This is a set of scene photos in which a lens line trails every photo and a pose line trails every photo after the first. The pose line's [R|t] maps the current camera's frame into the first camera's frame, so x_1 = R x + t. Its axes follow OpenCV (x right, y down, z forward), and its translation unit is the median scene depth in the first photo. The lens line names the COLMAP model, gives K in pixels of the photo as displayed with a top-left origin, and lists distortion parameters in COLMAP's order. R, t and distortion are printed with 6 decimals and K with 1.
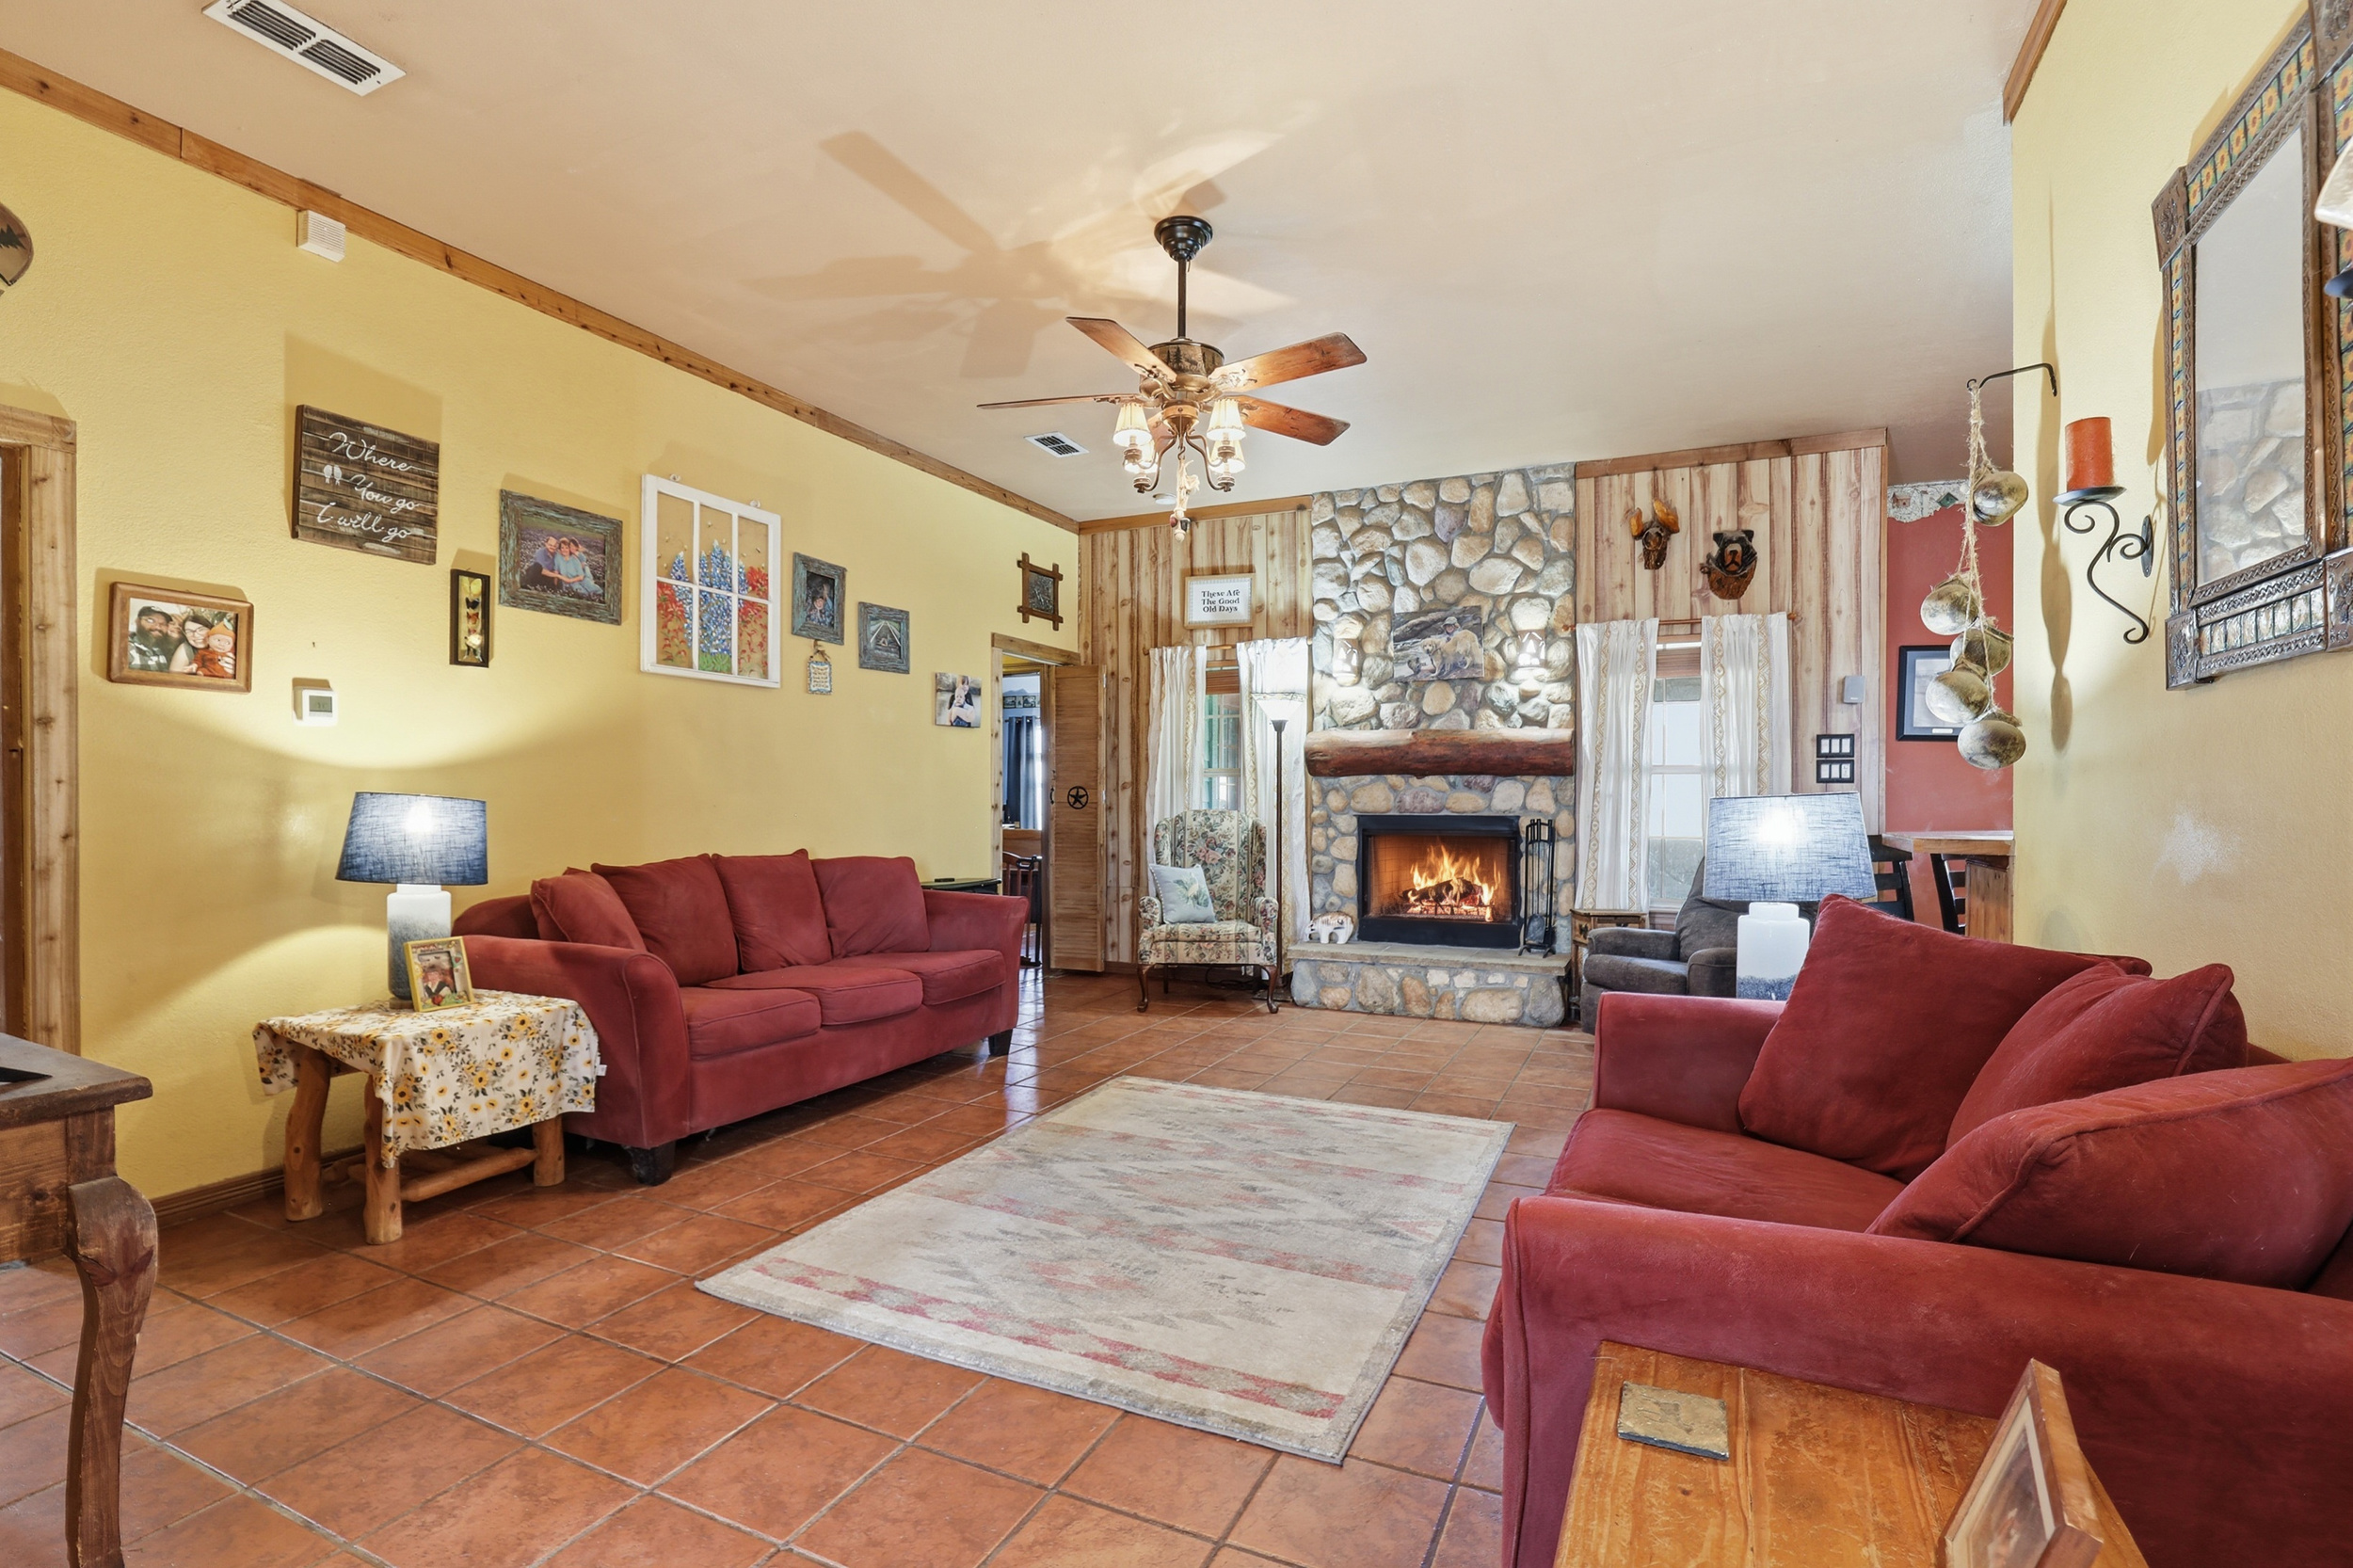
lens RADIAL K [[1094.5, 0, 1177.7], [0, 1094.5, 801.0], [0, 0, 1]] dist [-0.034193, 0.006413]
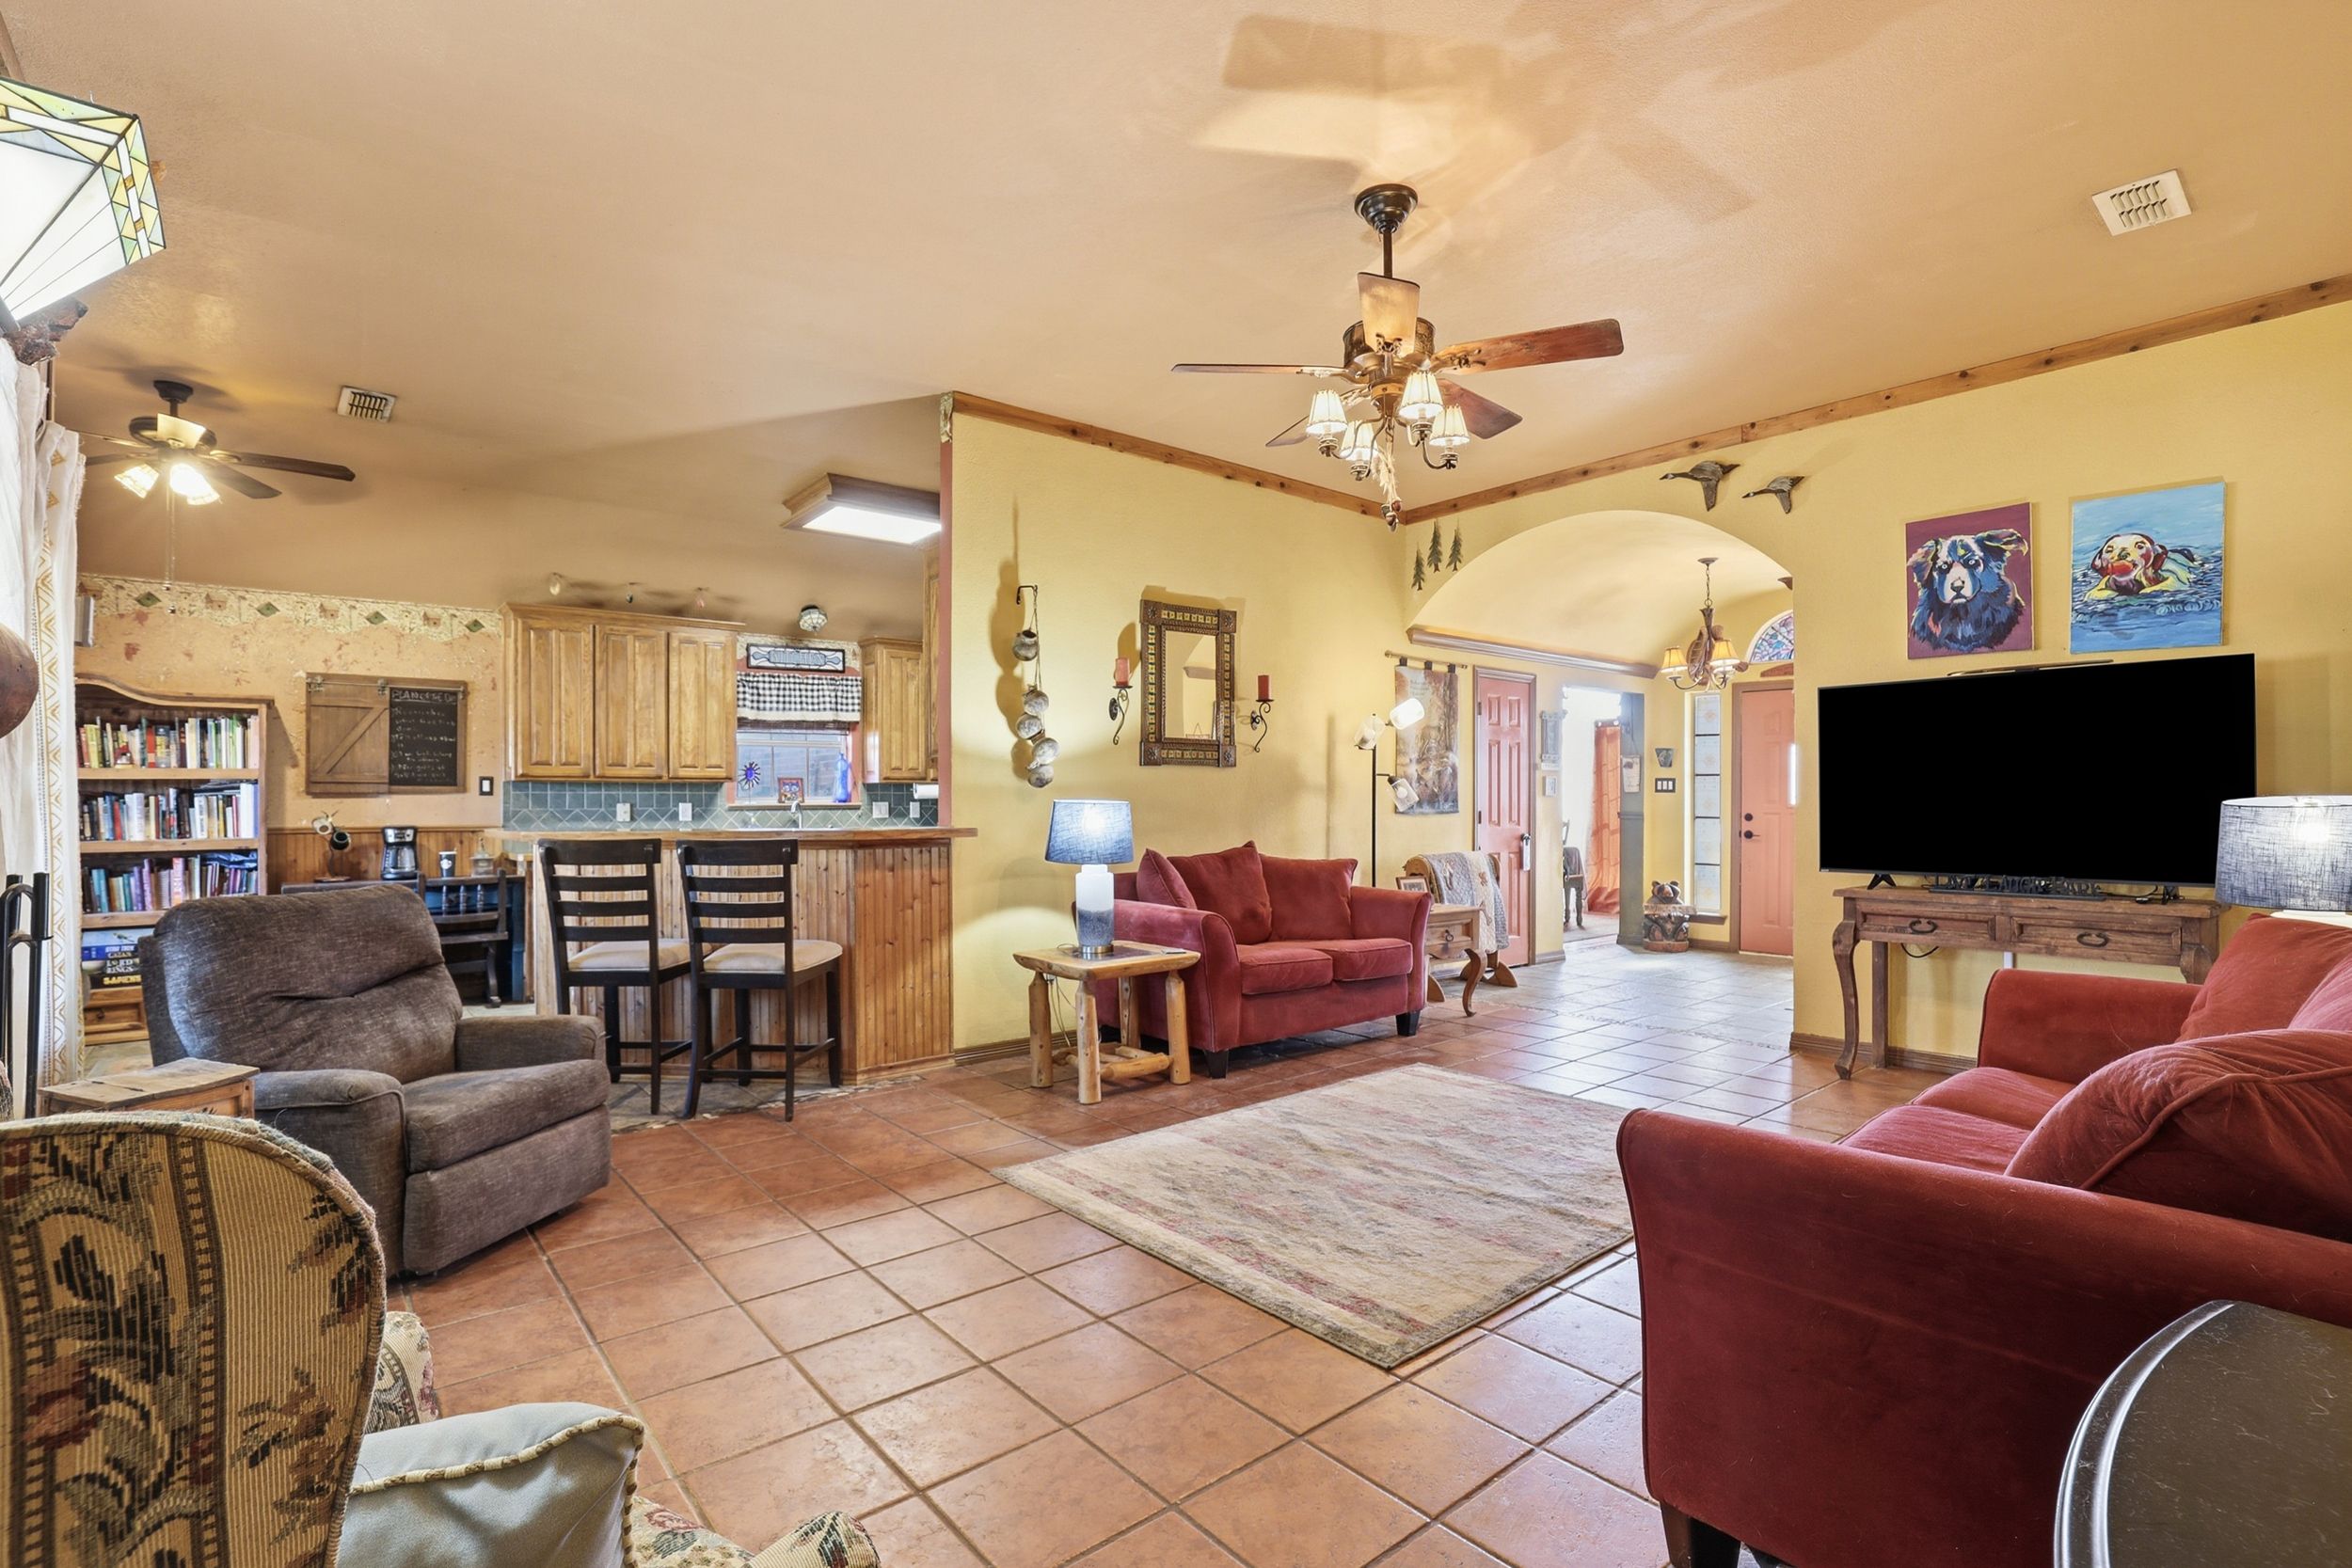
lens RADIAL K [[1094.0, 0, 1177.6], [0, 1094.0, 794.3], [0, 0, 1]] dist [-0.034193, 0.006413]
pose [[-0.908755, 0.004281, 0.417309, -0.129806], [0.005117, 0.999987, 0.000886, -0.007444], [-0.417300, 0.002940, -0.908764, 1.138667]]
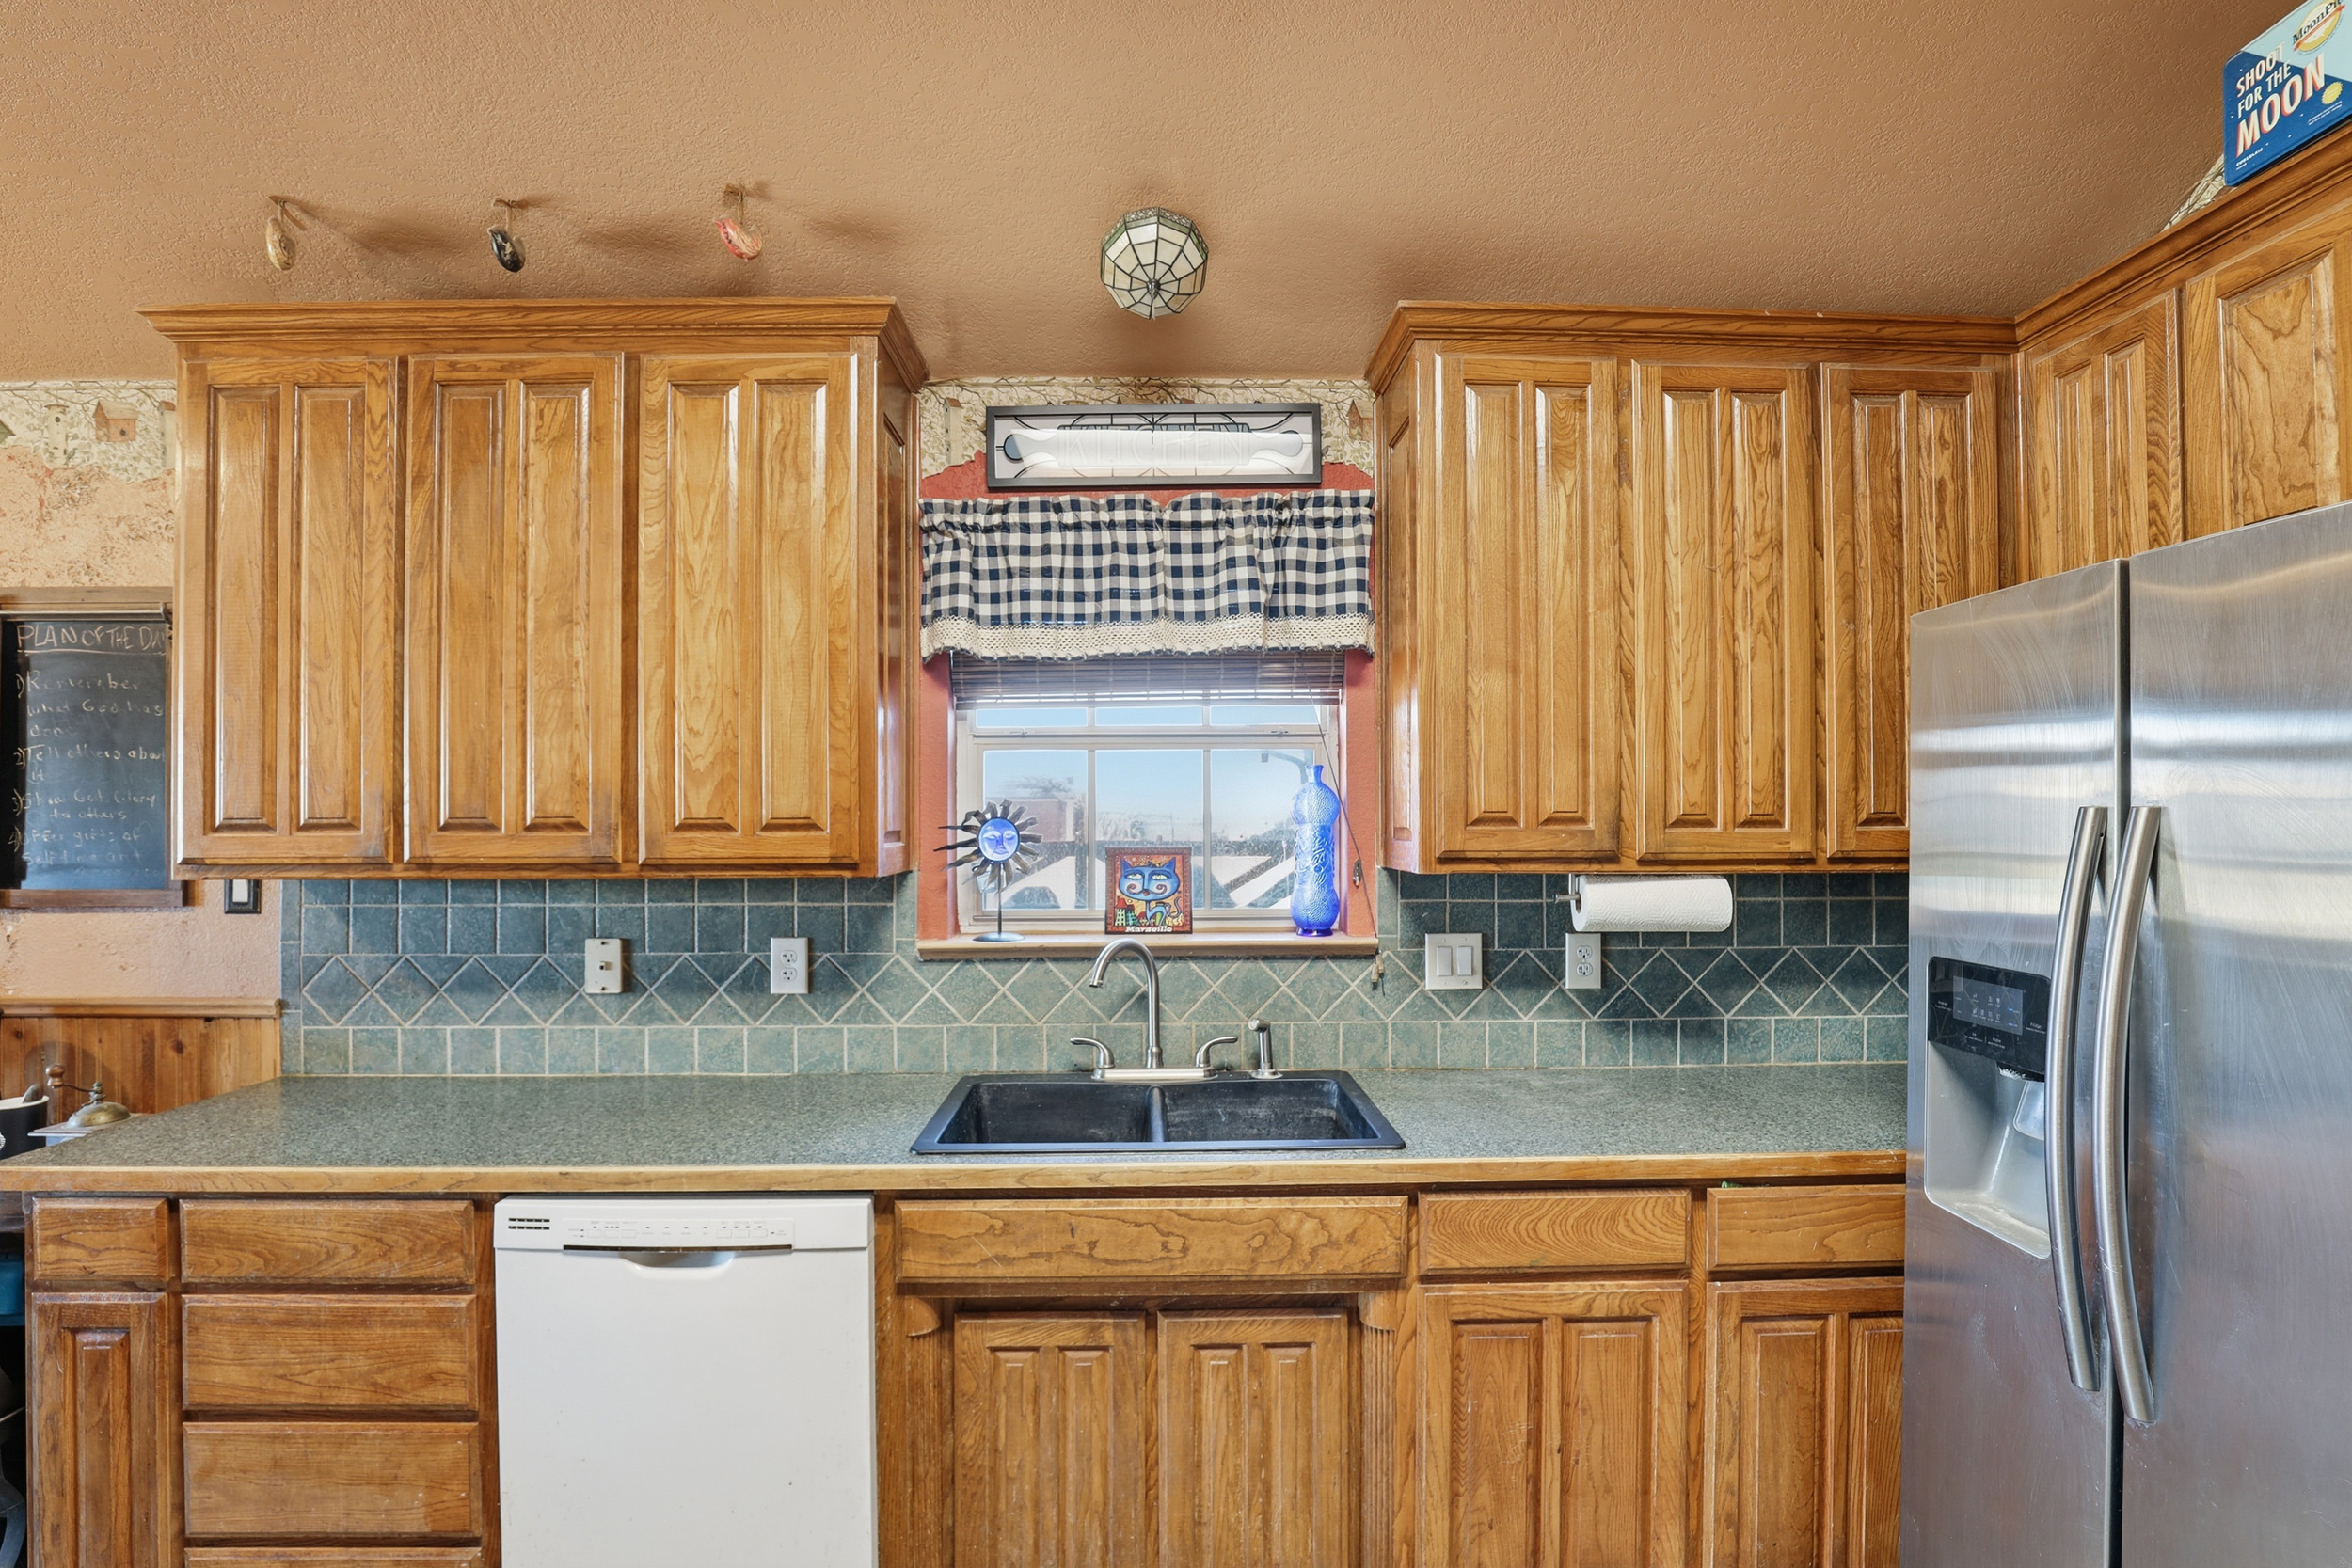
lens RADIAL K [[1094.0, 0, 1178.8], [0, 1094.0, 810.9], [0, 0, 1]] dist [-0.034193, 0.006413]
pose [[-0.456297, 0.002087, 0.889825, 0.504580], [0.007435, 0.999971, 0.001467, -0.044533], [-0.889796, 0.007285, -0.456299, 0.280436]]
